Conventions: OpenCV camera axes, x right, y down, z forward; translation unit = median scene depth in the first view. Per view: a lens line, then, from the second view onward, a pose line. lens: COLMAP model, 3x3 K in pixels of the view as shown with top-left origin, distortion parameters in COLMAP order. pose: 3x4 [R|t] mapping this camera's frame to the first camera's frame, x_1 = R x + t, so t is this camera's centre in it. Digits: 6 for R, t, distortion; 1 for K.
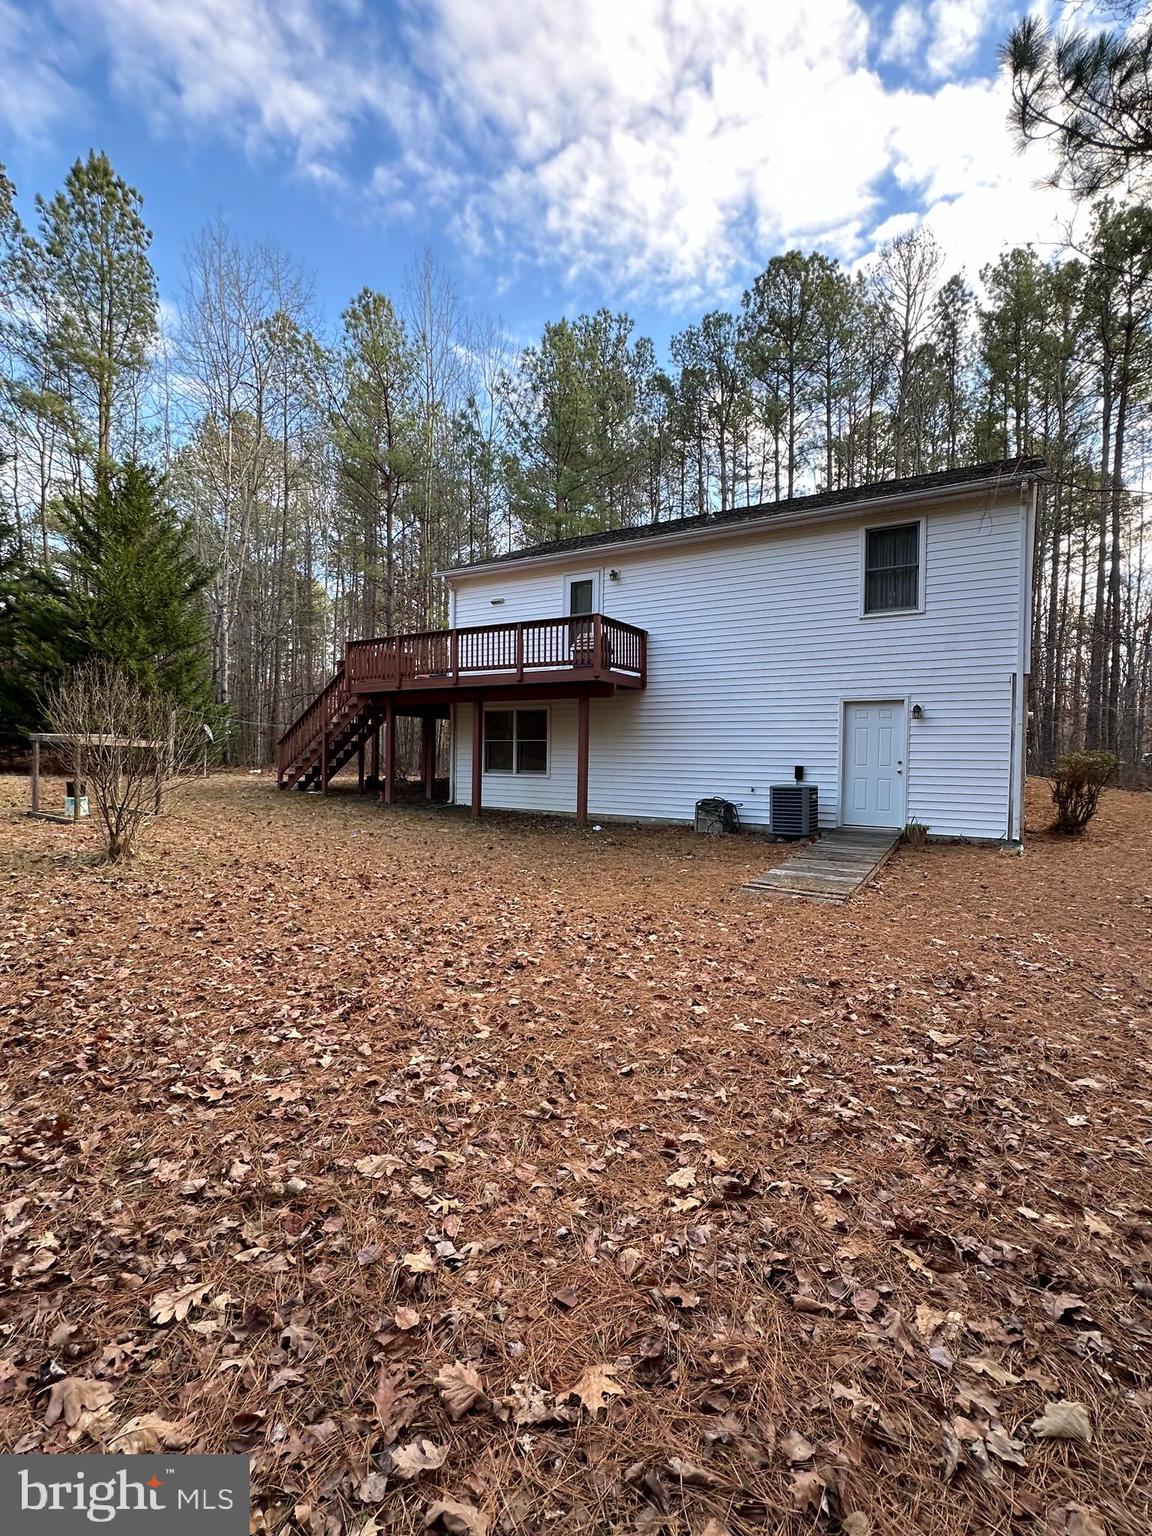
lens RADIAL K [[705.4, 0, 576.0], [0, 705.4, 768.0], [0, 0, 1]] dist [0.000180, 0.000499]
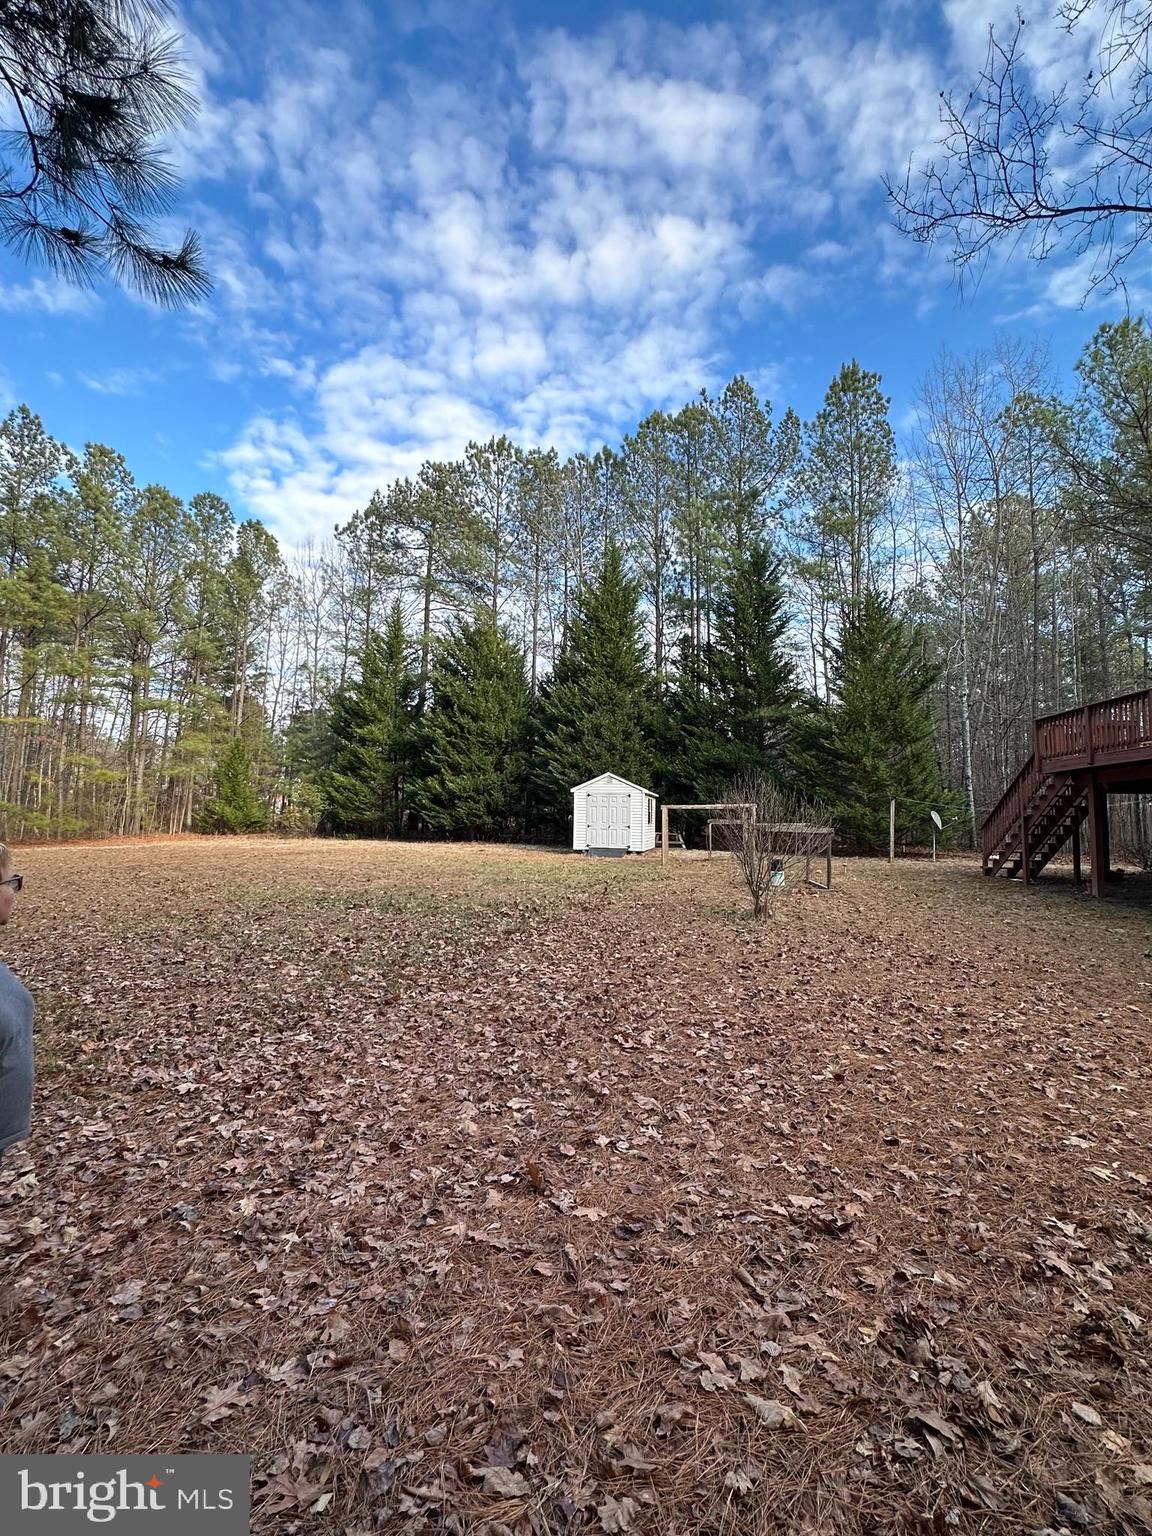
lens RADIAL K [[705.4, 0, 576.0], [0, 705.4, 768.0], [0, 0, 1]] dist [0.000180, 0.000499]
pose [[0.494467, -0.084771, -0.865052, 0.644581], [-0.019818, 0.993875, -0.108723, -0.000083], [0.868970, 0.070903, 0.489759, 0.027813]]
